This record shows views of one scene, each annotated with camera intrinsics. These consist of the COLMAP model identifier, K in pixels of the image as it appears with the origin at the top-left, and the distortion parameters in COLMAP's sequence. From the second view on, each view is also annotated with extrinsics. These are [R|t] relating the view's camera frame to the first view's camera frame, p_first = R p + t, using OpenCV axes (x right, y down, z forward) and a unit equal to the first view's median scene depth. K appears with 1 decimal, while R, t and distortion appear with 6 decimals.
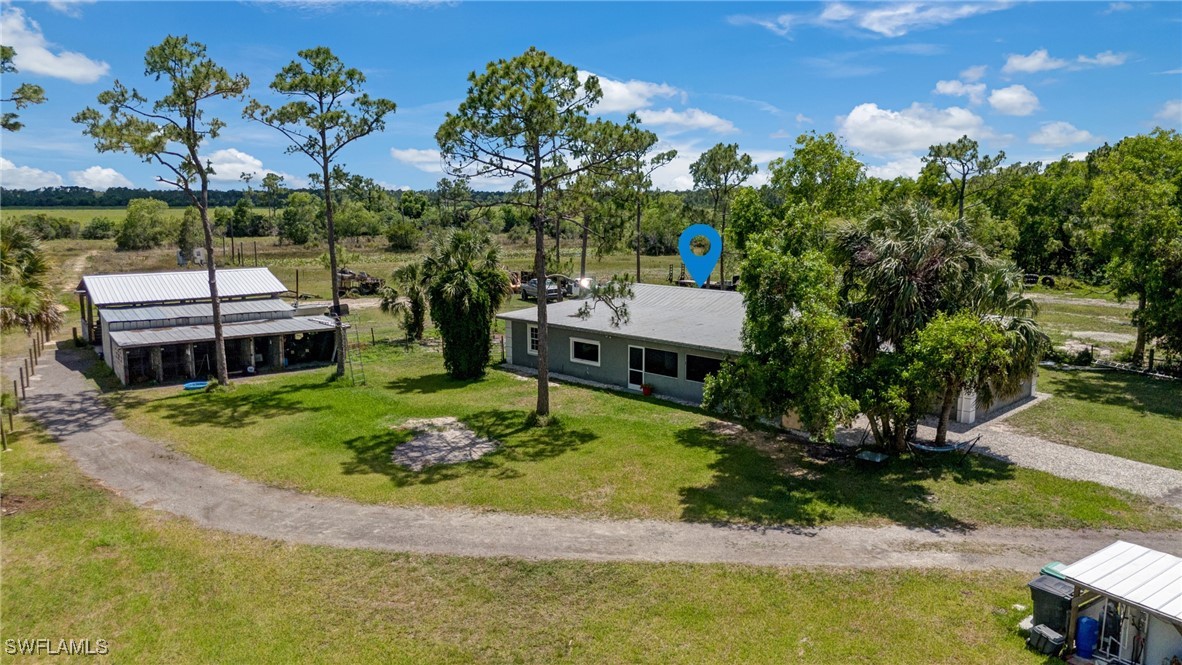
lens RADIAL K [[869.6, 0, 591.0], [0, 869.6, 332.5], [0, 0, 1]] dist [0.099180, -0.119561]
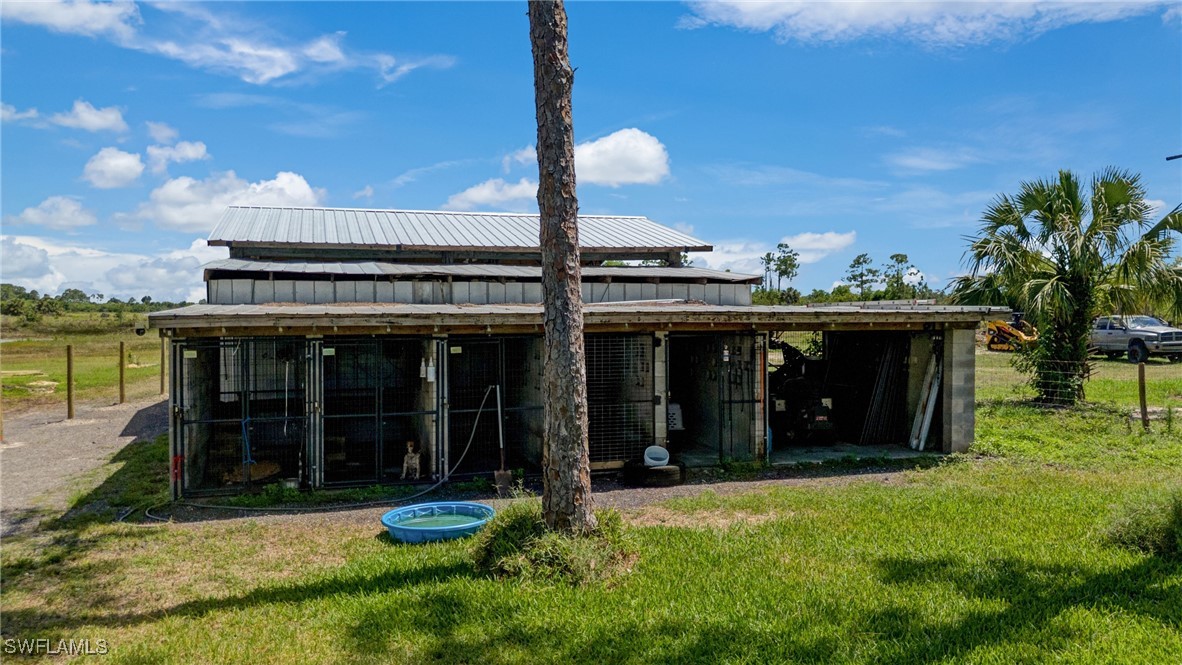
lens RADIAL K [[869.6, 0, 591.0], [0, 869.6, 332.5], [0, 0, 1]] dist [0.099180, -0.119561]
pose [[0.950936, 0.003328, -0.309369, -0.428166], [-0.042556, 0.991845, -0.120139, 0.048784], [0.306446, 0.127409, 0.943323, 0.991286]]
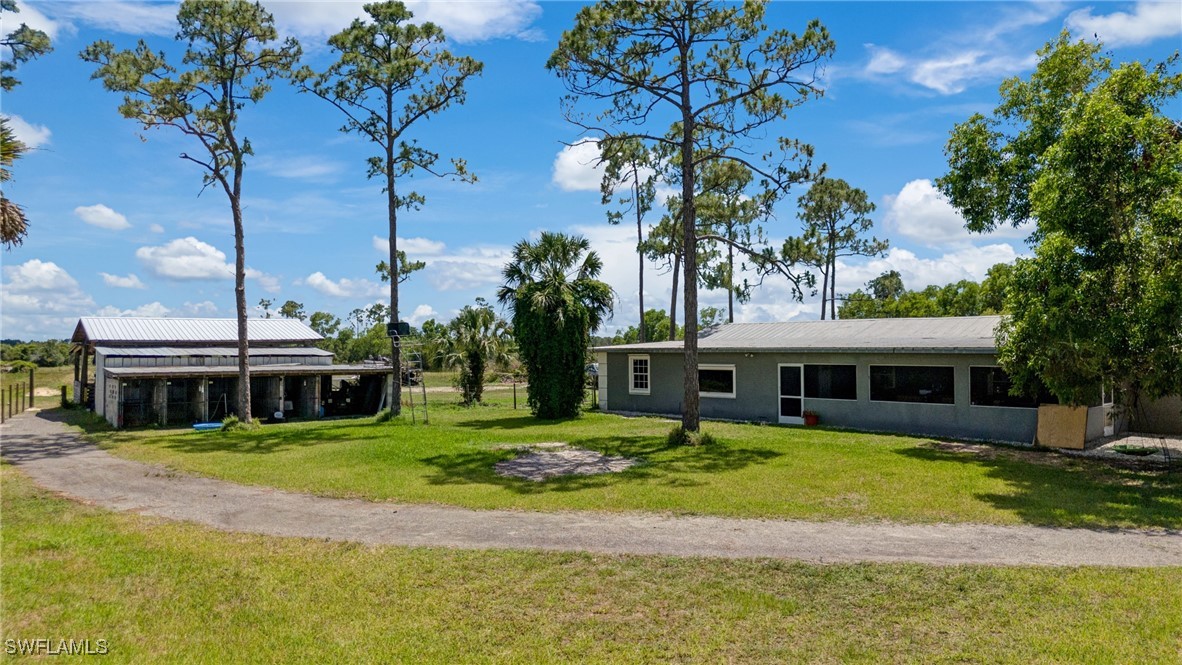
lens RADIAL K [[869.6, 0, 591.0], [0, 869.6, 332.5], [0, 0, 1]] dist [0.099180, -0.119561]
pose [[0.999962, -0.003347, -0.008059, -0.131359], [0.001899, 0.984853, -0.173381, 0.137771], [0.008517, 0.173359, 0.984822, 0.281323]]
